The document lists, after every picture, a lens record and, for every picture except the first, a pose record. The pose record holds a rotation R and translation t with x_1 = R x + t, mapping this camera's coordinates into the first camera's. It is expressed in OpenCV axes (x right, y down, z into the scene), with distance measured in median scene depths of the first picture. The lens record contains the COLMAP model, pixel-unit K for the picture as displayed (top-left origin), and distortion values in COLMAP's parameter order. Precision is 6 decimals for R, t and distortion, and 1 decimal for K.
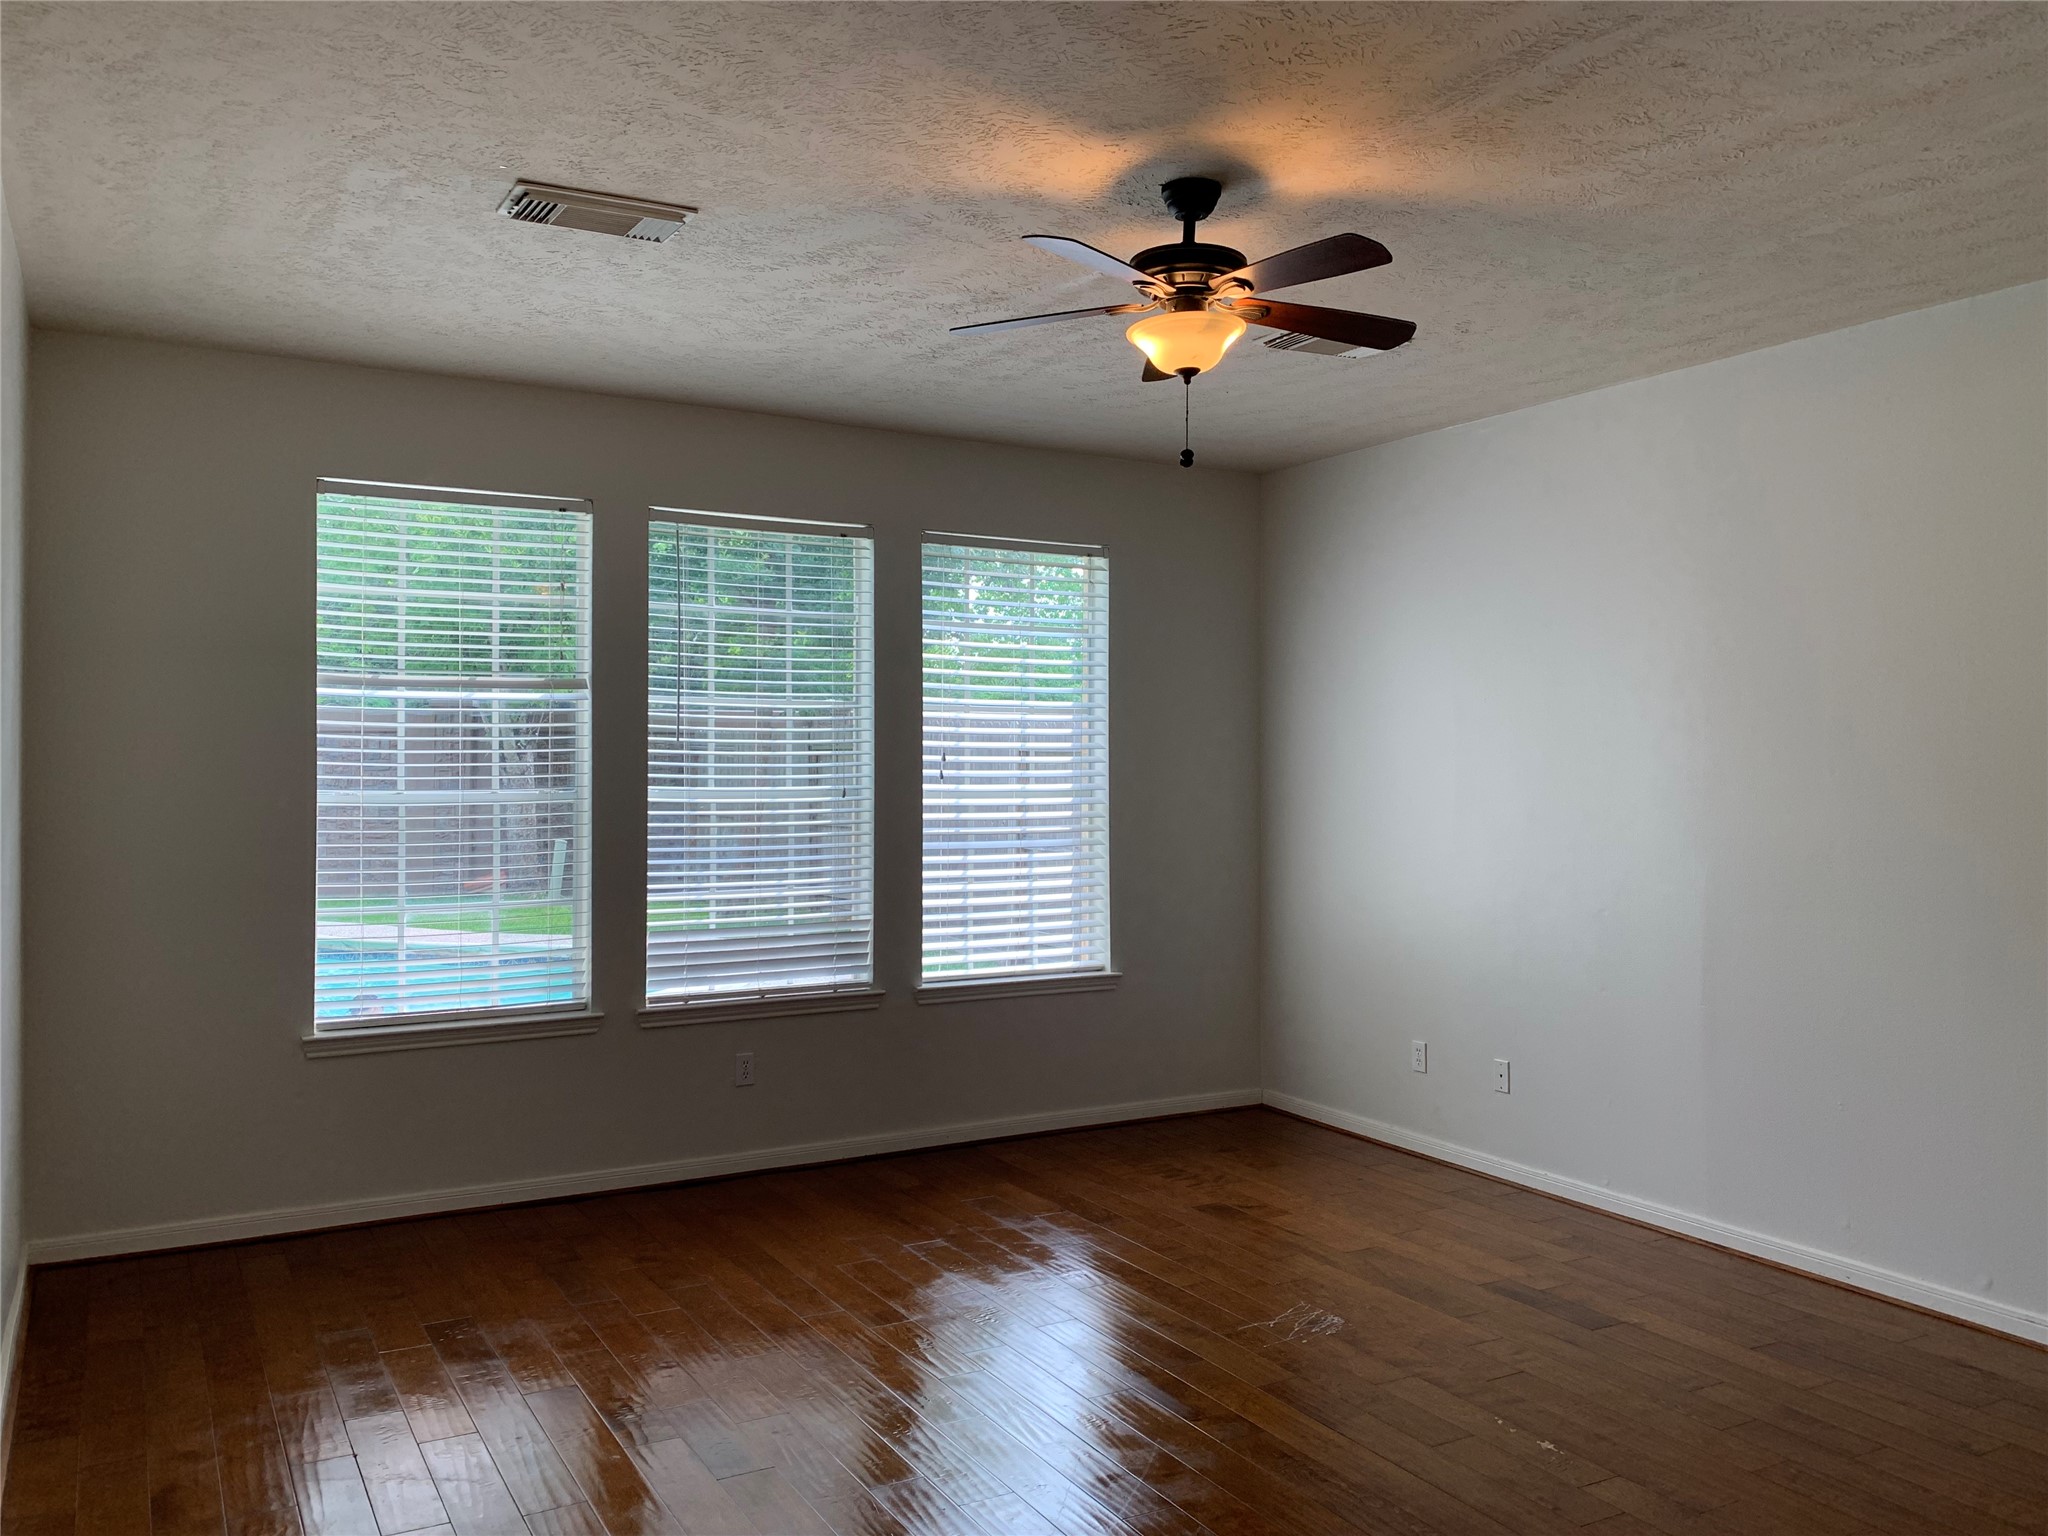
lens RADIAL K [[1616.0, 0, 1028.6], [0, 1616.0, 755.3], [0, 0, 1]] dist [-0.065132, 0.124201]
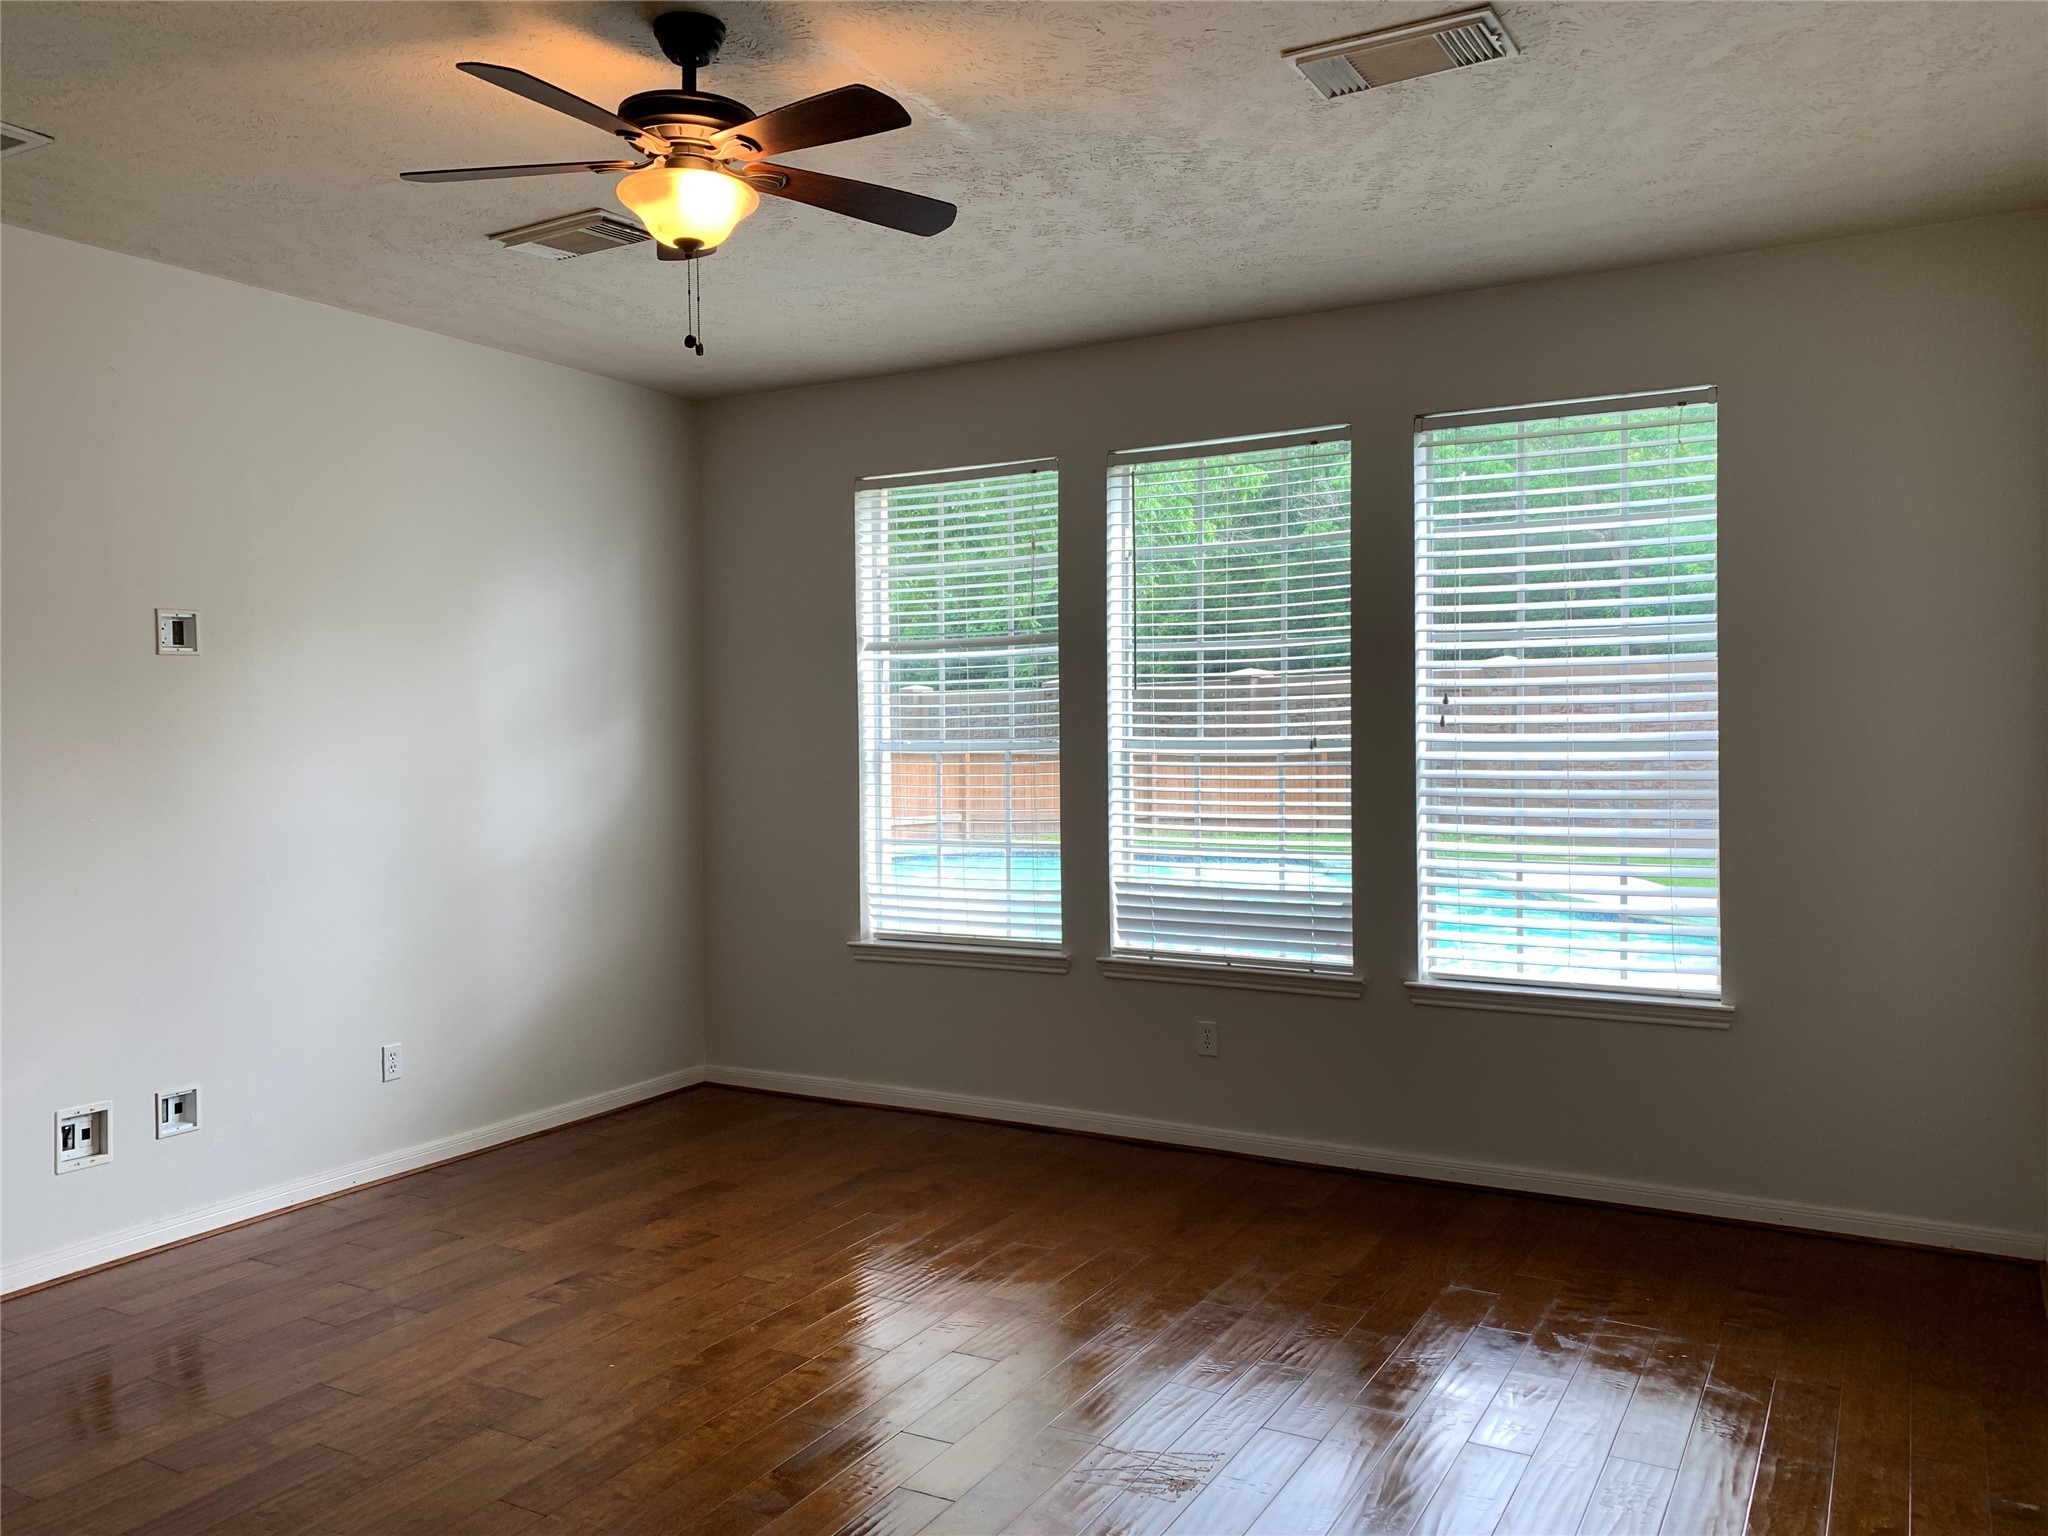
lens RADIAL K [[1574.7, 0, 1014.2], [0, 1574.7, 769.5], [0, 0, 1]] dist [0.053521, -0.080429]
pose [[0.483241, 0.016565, -0.875330, 0.593735], [0.015835, 0.999492, 0.027657, 0.012103], [0.875344, -0.027226, 0.482734, 0.481828]]
